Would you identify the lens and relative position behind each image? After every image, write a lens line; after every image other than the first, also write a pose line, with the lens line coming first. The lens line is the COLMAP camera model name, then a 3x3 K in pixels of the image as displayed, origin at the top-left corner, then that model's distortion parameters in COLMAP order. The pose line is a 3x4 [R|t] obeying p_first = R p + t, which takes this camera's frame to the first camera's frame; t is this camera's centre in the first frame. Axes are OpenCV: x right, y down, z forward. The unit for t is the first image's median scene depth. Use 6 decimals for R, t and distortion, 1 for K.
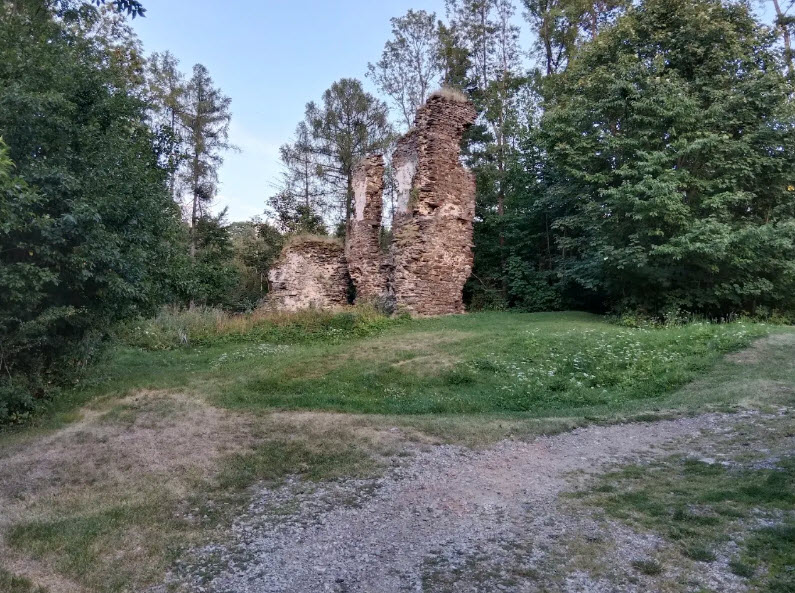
lens RADIAL K [[628.7, 0, 376.0], [0, 628.7, 297.7], [0, 0, 1]] dist [0.084096, 0.000638]
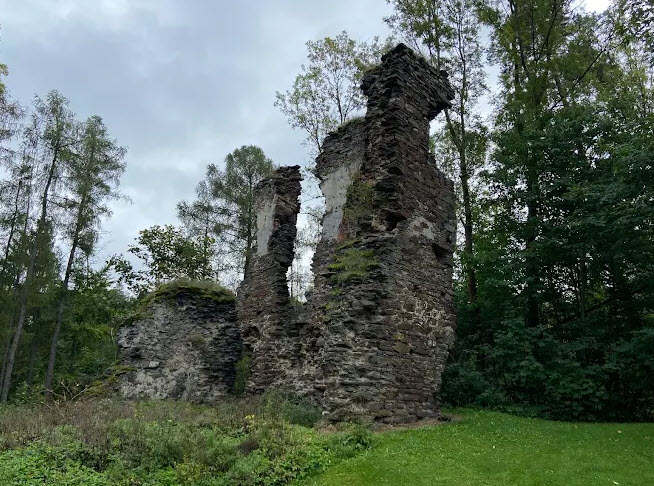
lens RADIAL K [[517.2, 0, 309.3], [0, 517.2, 243.9], [0, 0, 1]] dist [0.084096, 0.000638]
pose [[0.995956, 0.048153, 0.075848, -0.015718], [-0.029949, 0.973894, -0.225019, -0.011688], [-0.084704, 0.221838, 0.971398, 0.428838]]
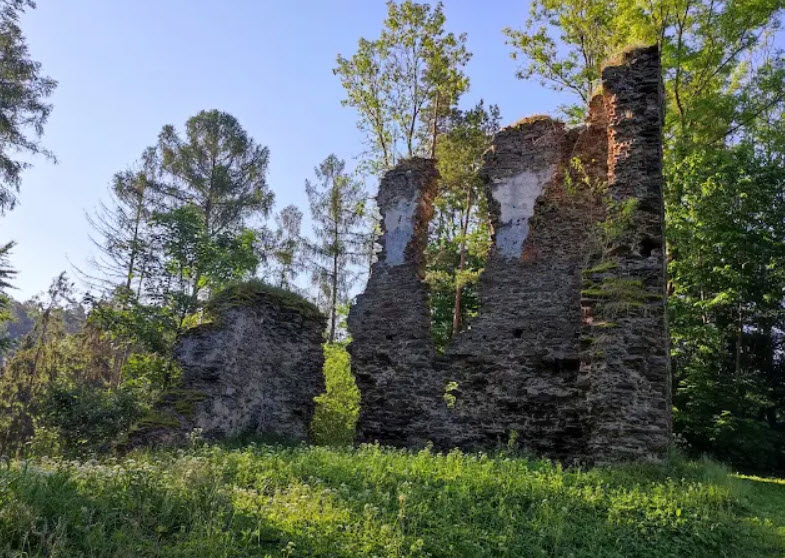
lens RADIAL K [[643.4, 0, 392.5], [0, 643.4, 279.0], [0, 0, 1]] dist [0.047914, 0.000687]
pose [[0.917355, 0.158266, 0.365256, -0.211766], [-0.083174, 0.973520, -0.212935, 0.004092], [-0.389284, 0.164957, 0.906227, 0.479924]]
